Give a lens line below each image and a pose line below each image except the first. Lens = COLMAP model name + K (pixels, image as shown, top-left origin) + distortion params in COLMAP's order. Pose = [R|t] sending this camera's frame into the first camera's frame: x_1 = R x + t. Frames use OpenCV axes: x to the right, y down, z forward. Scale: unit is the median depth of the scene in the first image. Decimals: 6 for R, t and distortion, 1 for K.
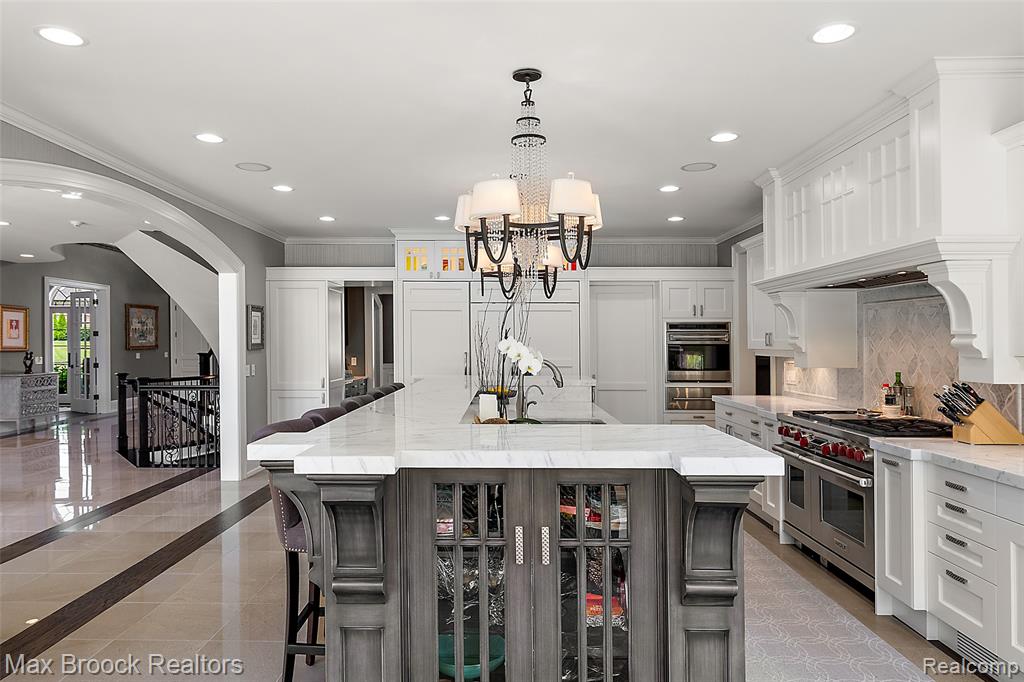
lens RADIAL K [[659.4, 0, 510.4], [0, 659.4, 342.6], [0, 0, 1]] dist [-0.003476, 0.000010]
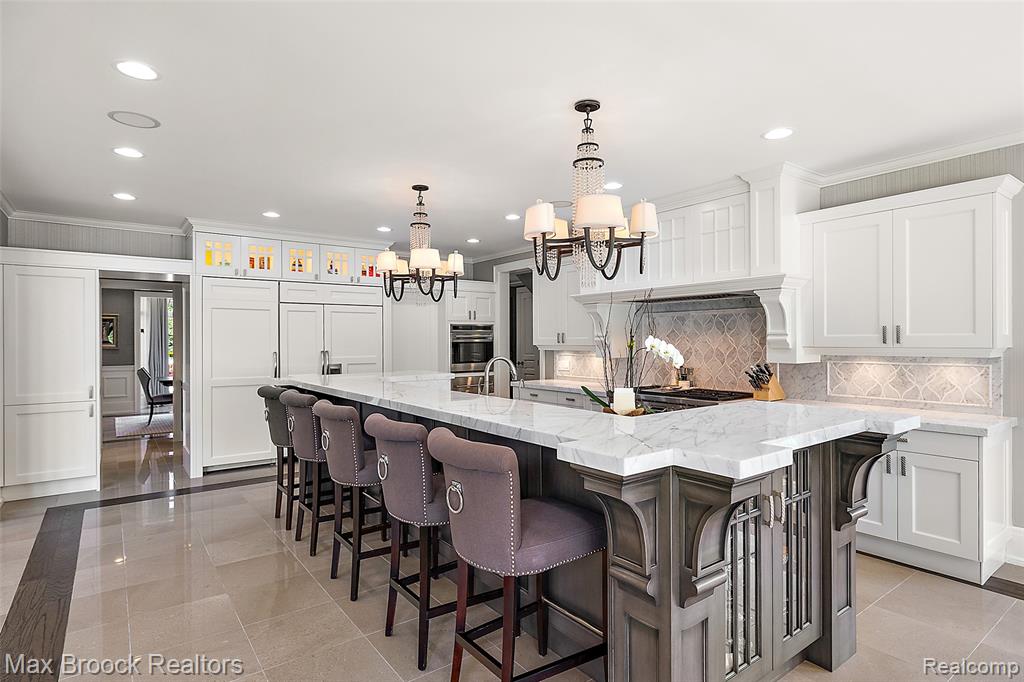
lens RADIAL K [[530.4, 0, 512.3], [0, 530.4, 341.3], [0, 0, 1]] dist [0.003555, 0.000954]
pose [[0.798521, -0.007994, 0.601914, -0.408715], [0.007162, 0.999967, 0.003779, -0.002814], [-0.601924, 0.001294, 0.798552, 0.224014]]
